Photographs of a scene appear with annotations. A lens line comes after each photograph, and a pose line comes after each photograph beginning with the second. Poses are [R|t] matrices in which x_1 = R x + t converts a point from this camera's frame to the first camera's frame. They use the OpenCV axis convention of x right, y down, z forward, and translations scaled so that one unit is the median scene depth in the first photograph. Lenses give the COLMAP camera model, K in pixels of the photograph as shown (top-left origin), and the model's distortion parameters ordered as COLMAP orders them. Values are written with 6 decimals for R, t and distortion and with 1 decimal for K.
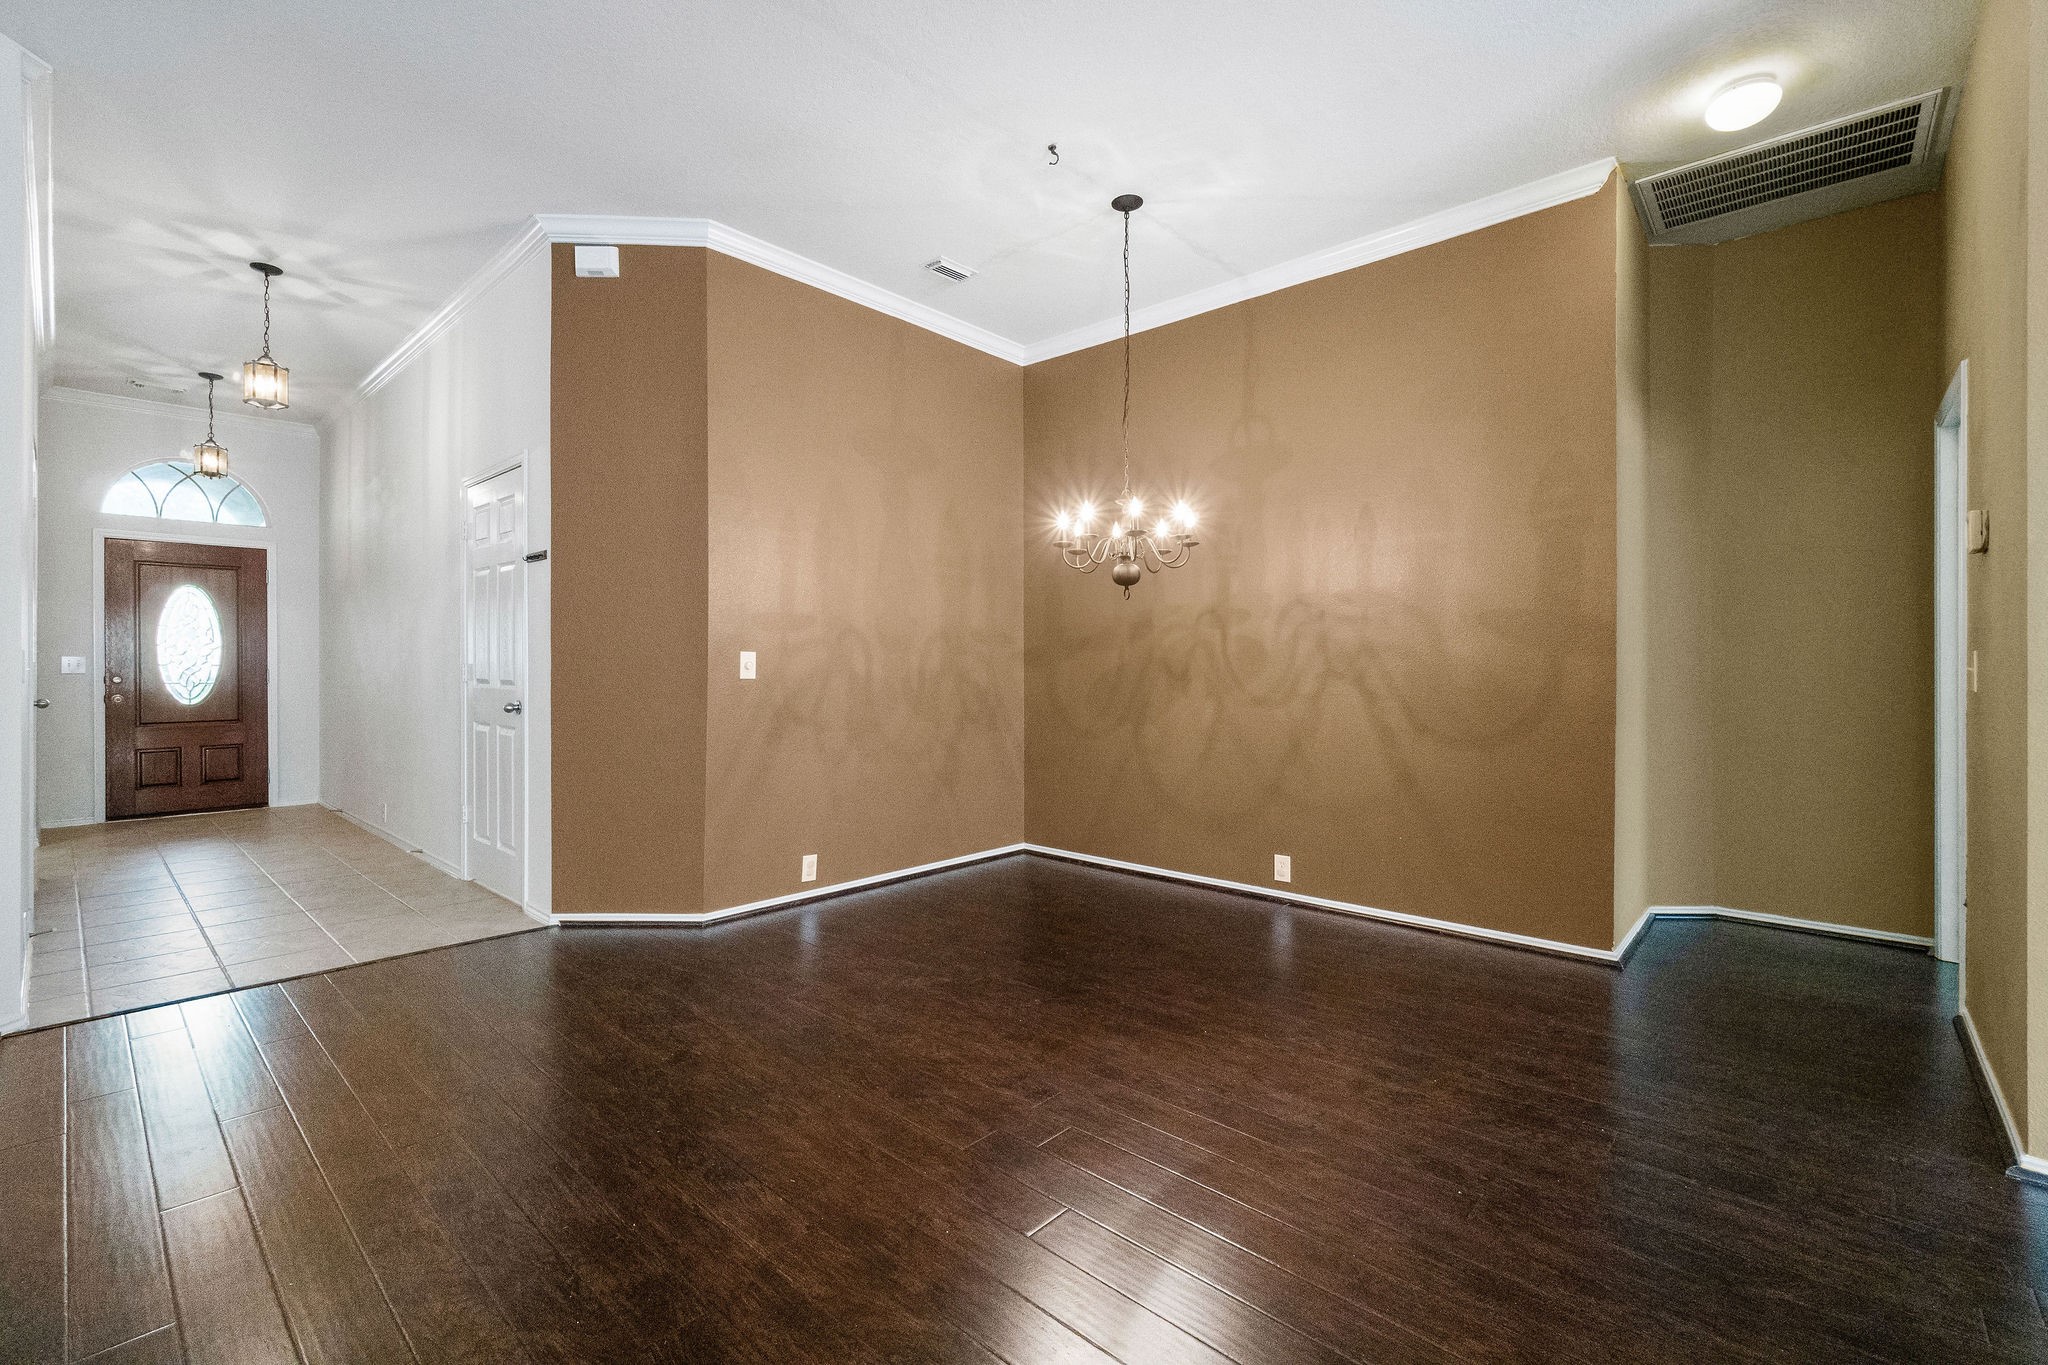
lens RADIAL K [[894.2, 0, 1009.6], [0, 894.2, 649.7], [0, 0, 1]] dist [-0.002409, -0.000117]
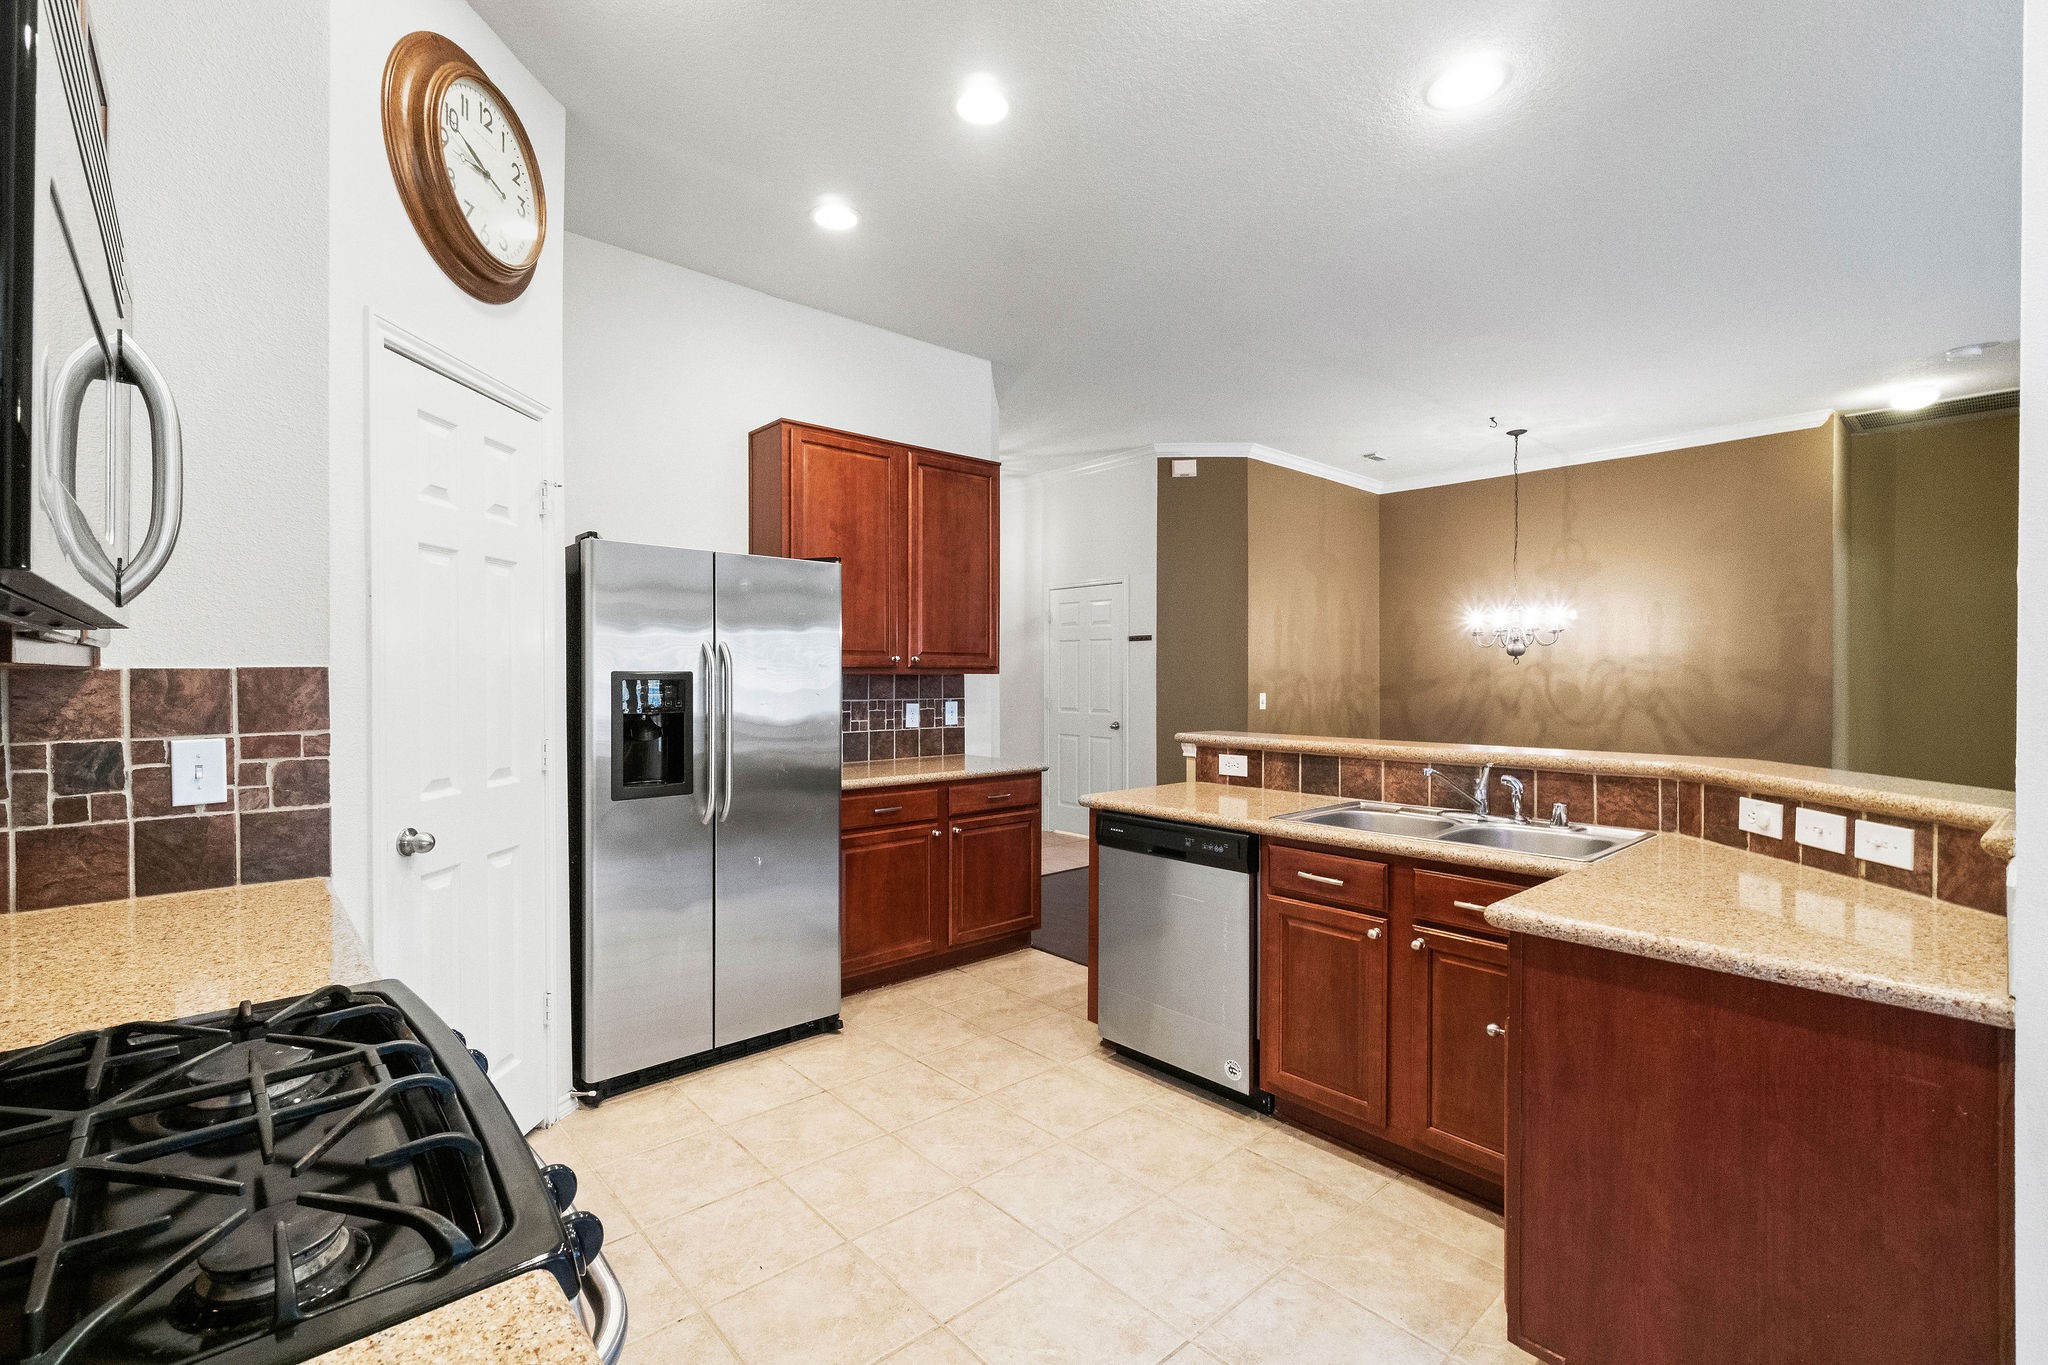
lens RADIAL K [[894.2, 0, 1014.7], [0, 894.2, 676.9], [0, 0, 1]] dist [-0.002409, -0.000117]
pose [[0.994284, -0.003213, -0.106722, -0.583897], [0.004980, 0.999855, 0.016296, -0.059083], [0.106654, -0.016735, 0.994155, -0.729909]]
